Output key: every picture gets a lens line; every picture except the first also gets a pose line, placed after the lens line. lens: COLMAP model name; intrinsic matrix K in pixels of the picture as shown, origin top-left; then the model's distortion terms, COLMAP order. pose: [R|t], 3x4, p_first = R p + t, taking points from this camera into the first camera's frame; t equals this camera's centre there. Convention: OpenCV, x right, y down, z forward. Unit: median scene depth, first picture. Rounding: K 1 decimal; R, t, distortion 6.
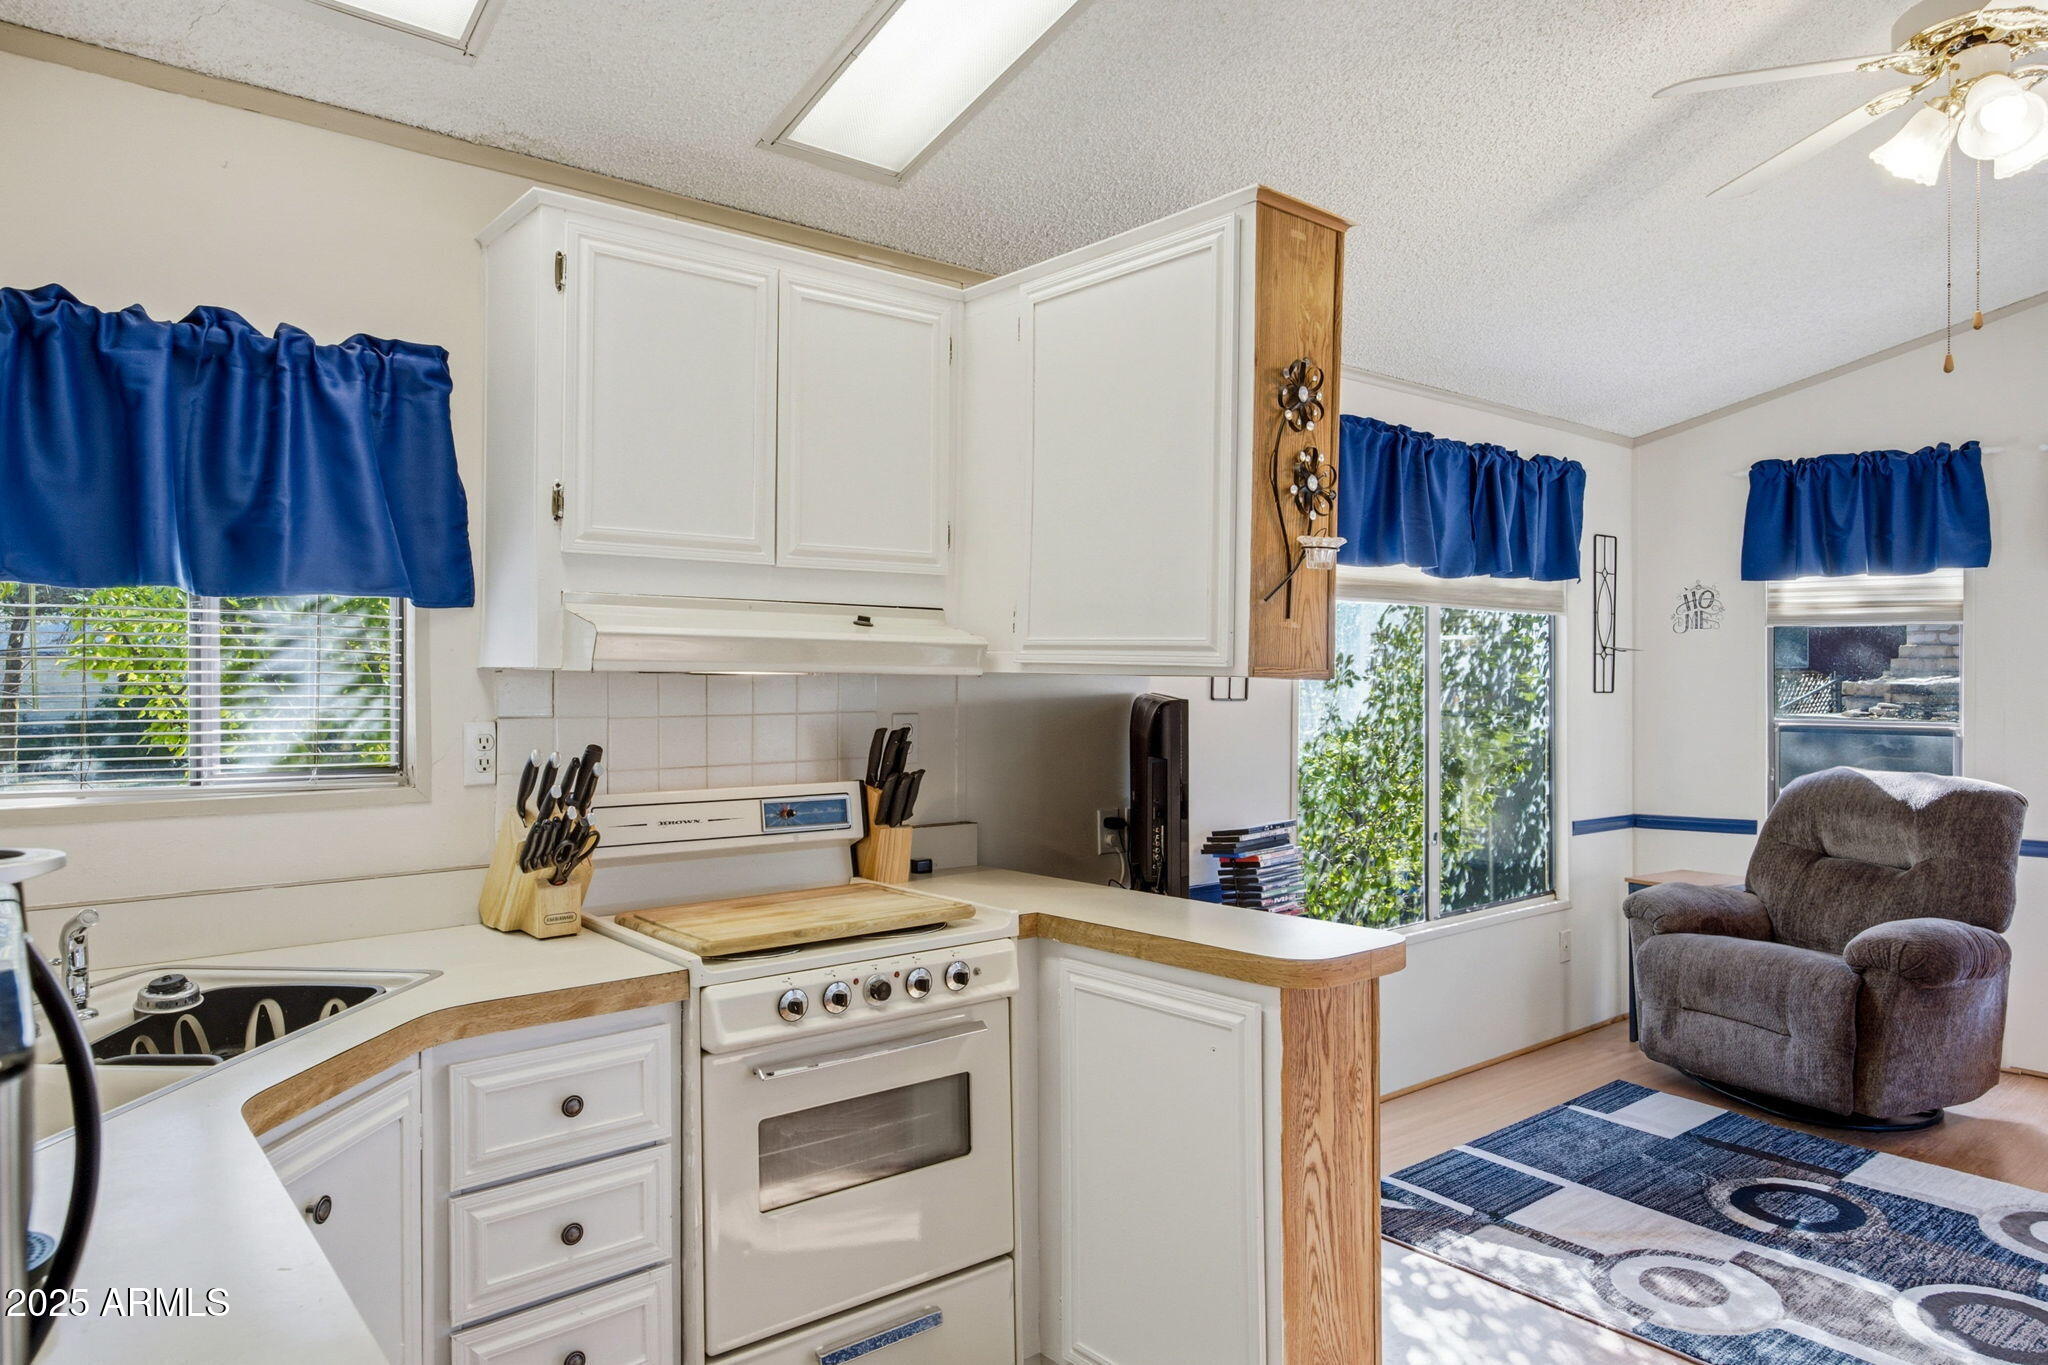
lens RADIAL K [[1309.0, 0, 1017.8], [0, 1309.0, 680.3], [0, 0, 1]] dist [-0.001341, 0.003924]
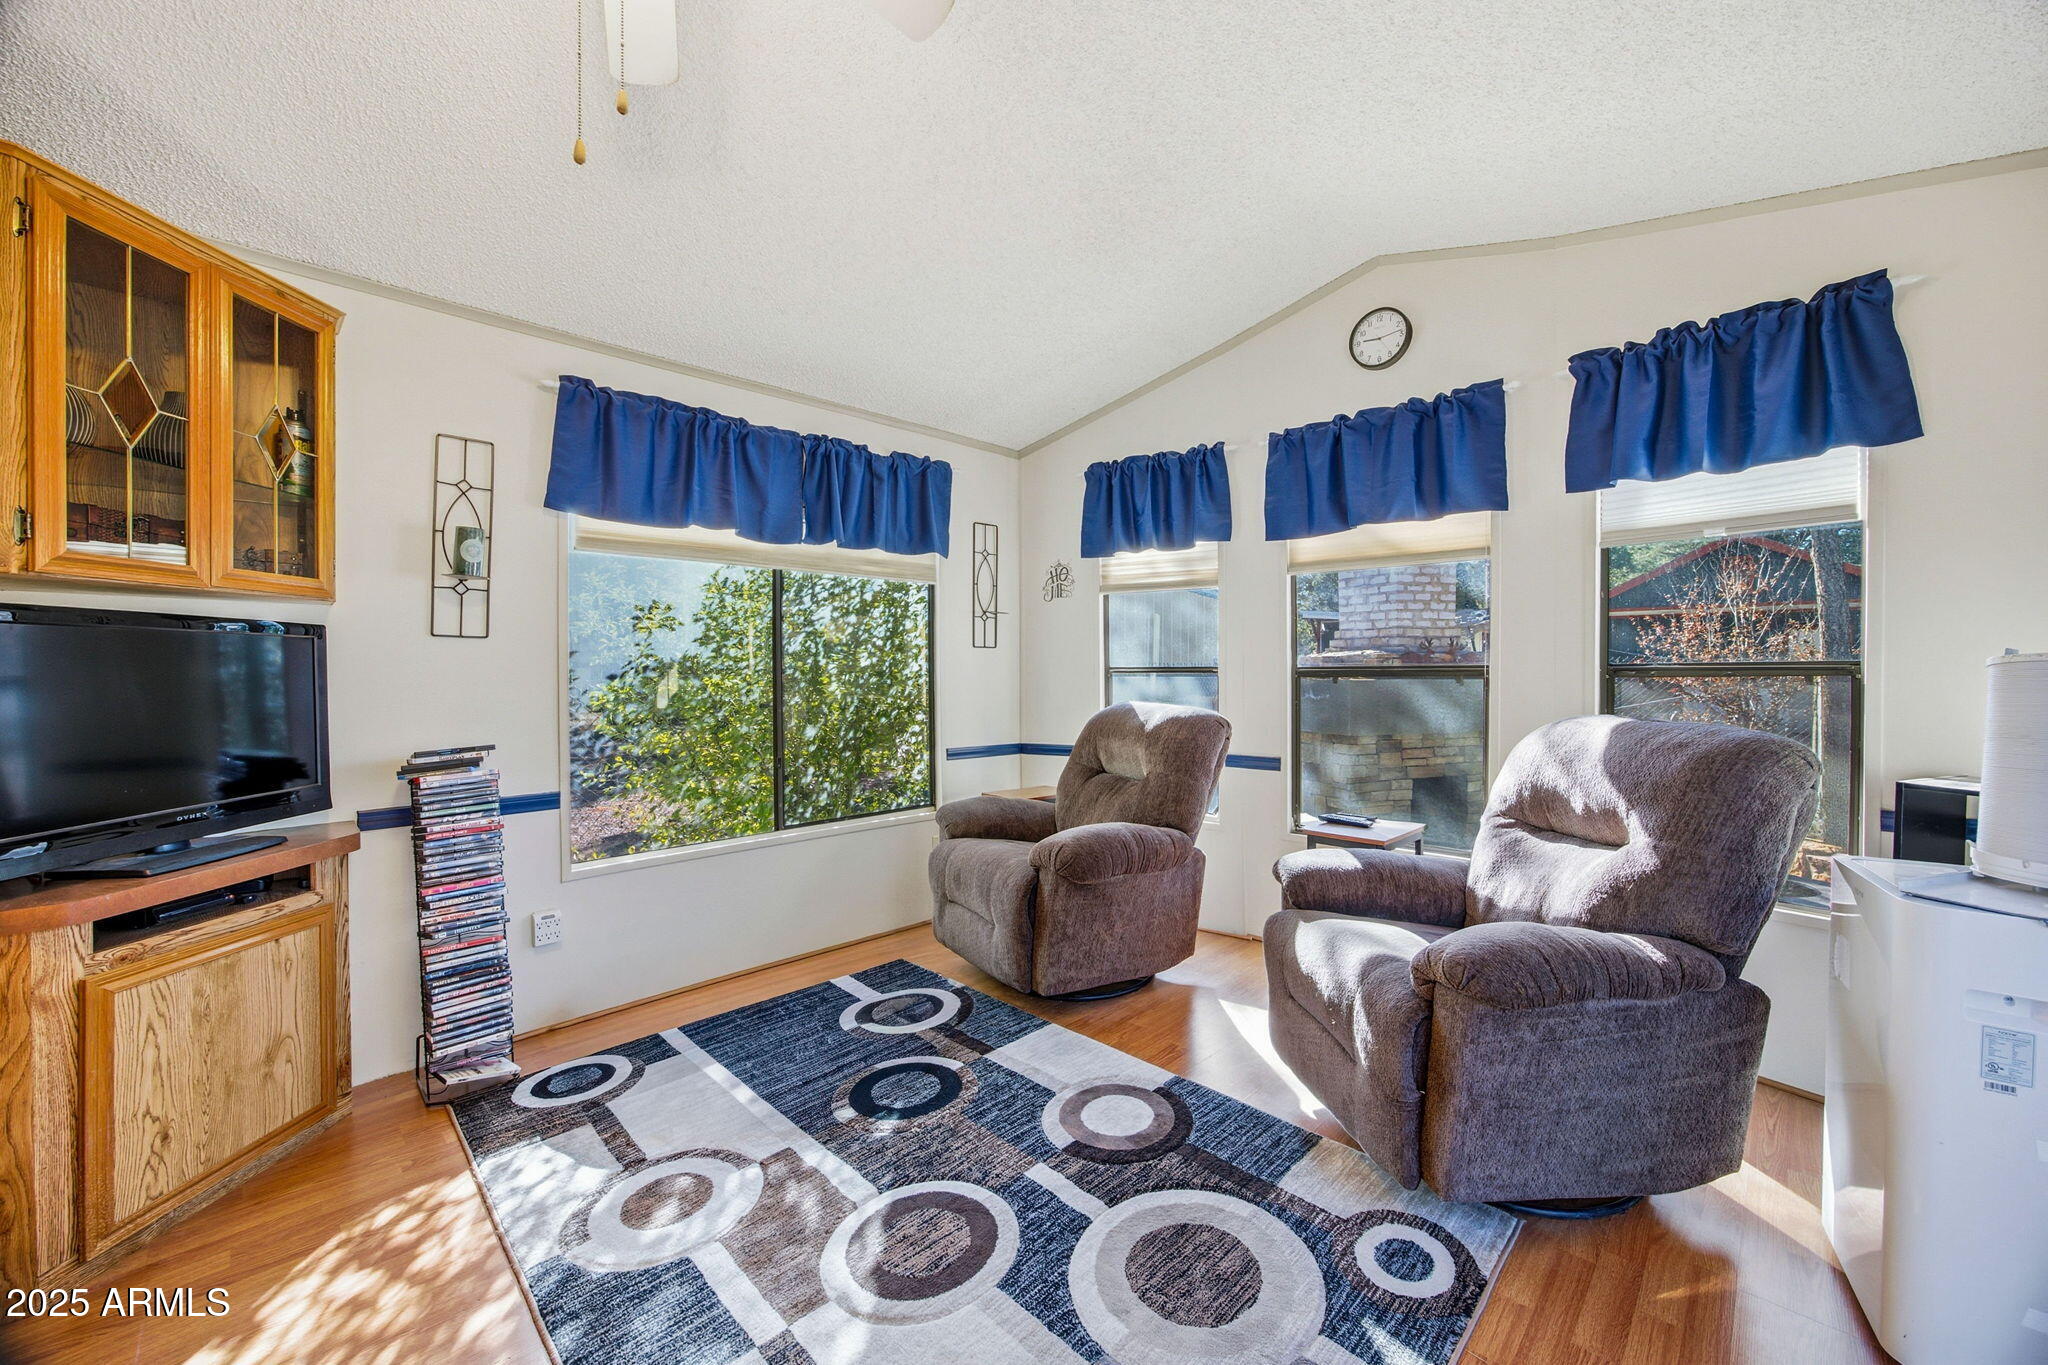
lens RADIAL K [[800.1, 0, 1027.9], [0, 800.1, 690.3], [0, 0, 1]] dist [-0.021796, 0.002040]
pose [[0.996303, -0.008688, 0.085467, 0.502585], [0.007313, 0.999839, 0.016396, 0.045757], [-0.085596, -0.015711, 0.996206, 0.261435]]
